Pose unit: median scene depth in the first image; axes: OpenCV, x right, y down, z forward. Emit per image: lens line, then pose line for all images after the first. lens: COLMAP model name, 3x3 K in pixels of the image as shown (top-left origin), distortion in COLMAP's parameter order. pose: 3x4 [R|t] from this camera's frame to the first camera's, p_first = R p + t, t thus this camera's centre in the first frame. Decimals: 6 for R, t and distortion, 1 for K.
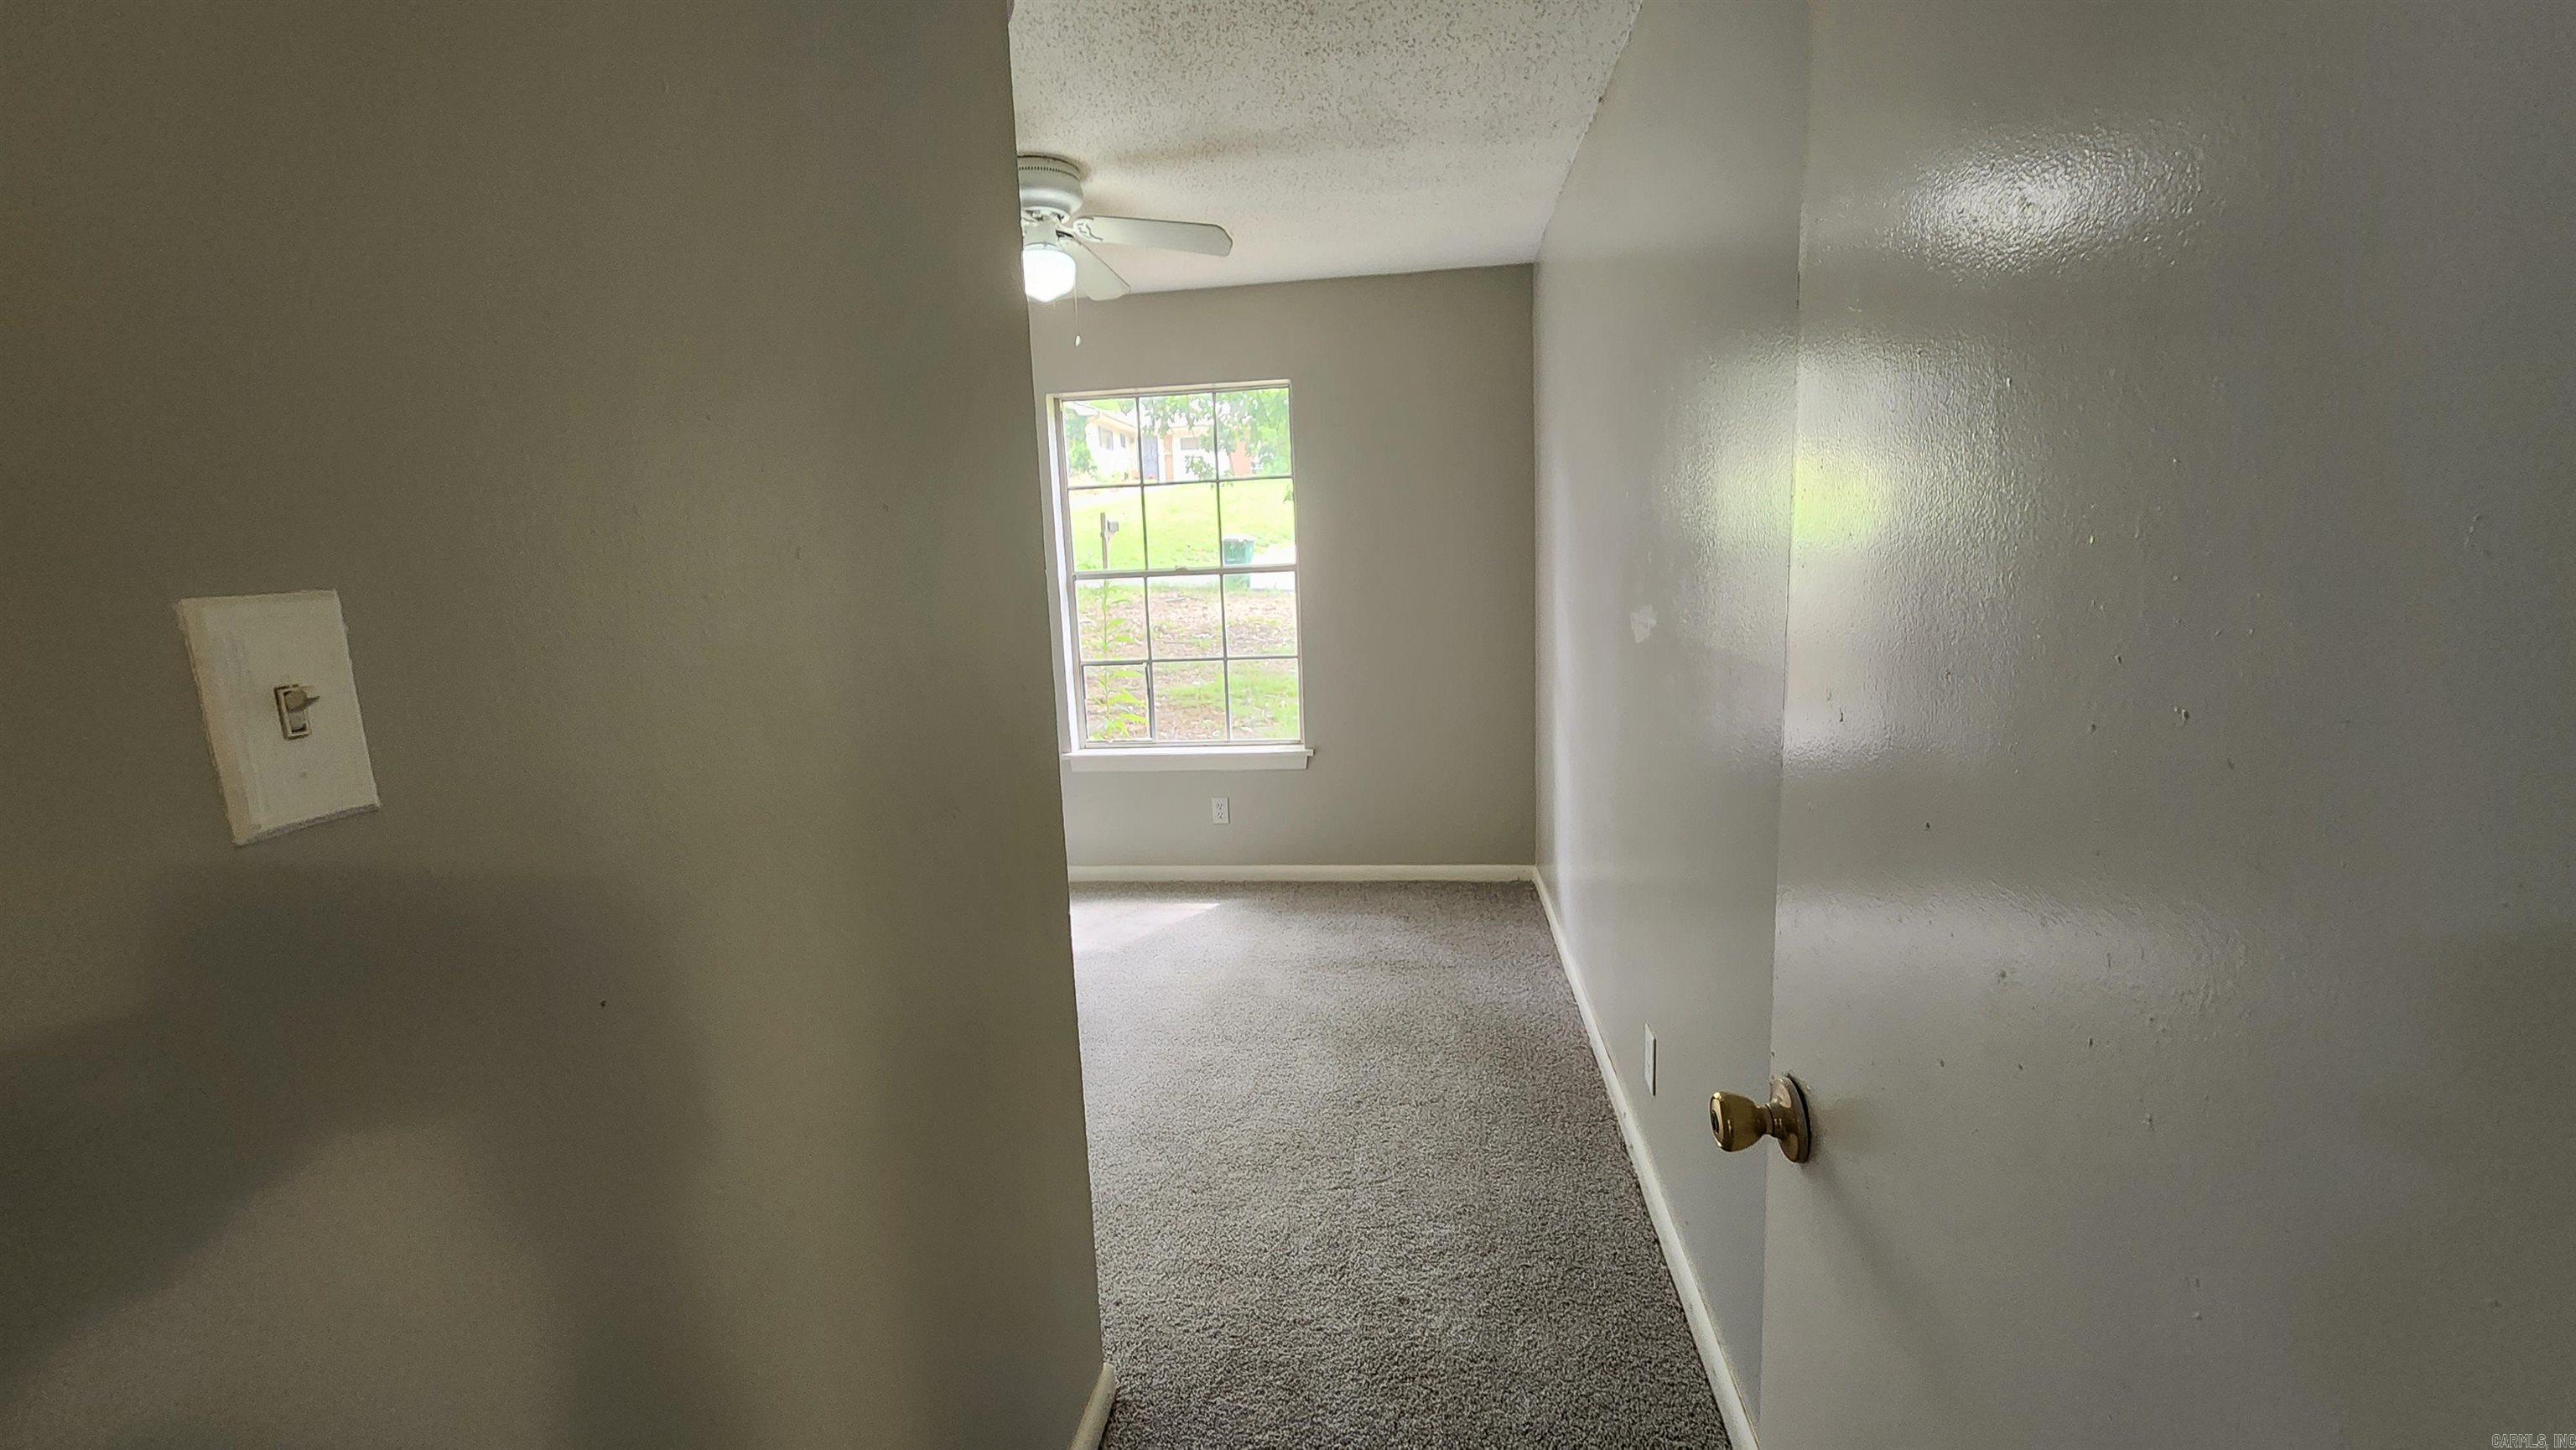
lens RADIAL K [[1096.5, 0, 1271.2], [0, 1096.5, 717.7], [0, 0, 1]] dist [0.007641, -0.000266]
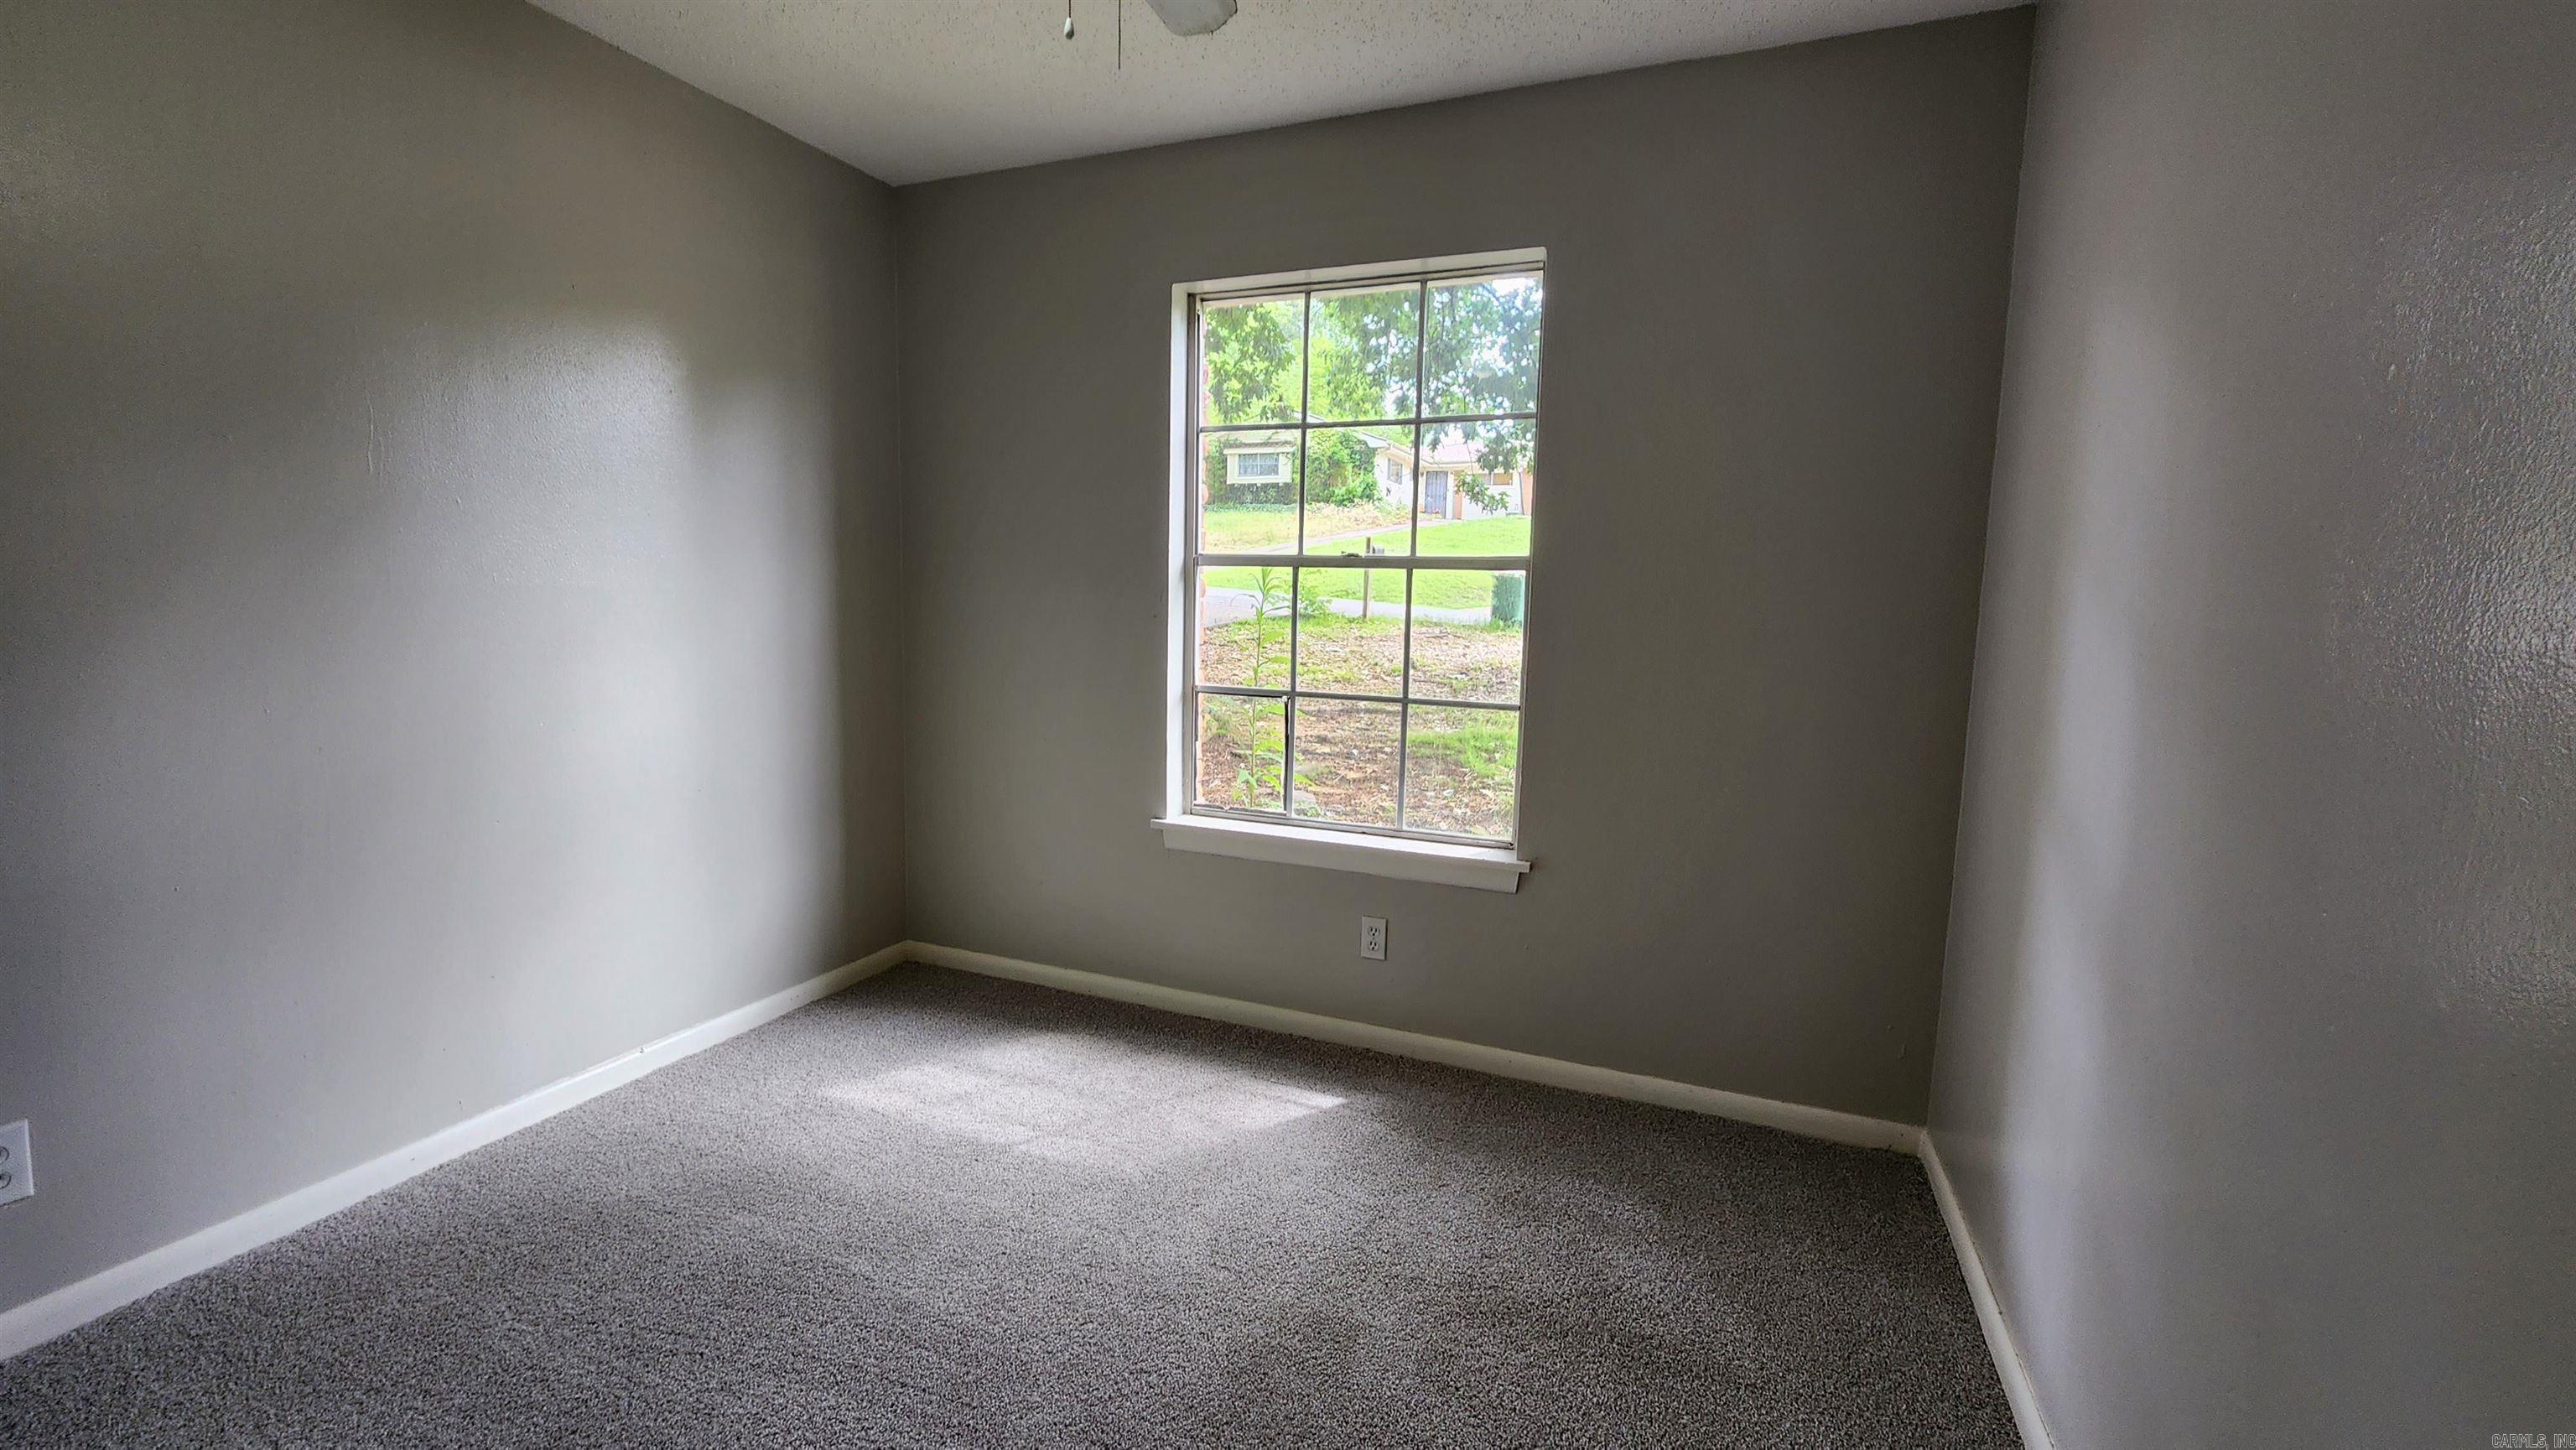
lens RADIAL K [[1096.5, 0, 1271.2], [0, 1096.5, 717.7], [0, 0, 1]] dist [0.007641, -0.000266]
pose [[0.964925, 0.093255, -0.245402, 0.040425], [-0.101856, 0.994543, -0.022561, -0.021827], [0.241959, 0.046765, 0.969159, 0.365244]]
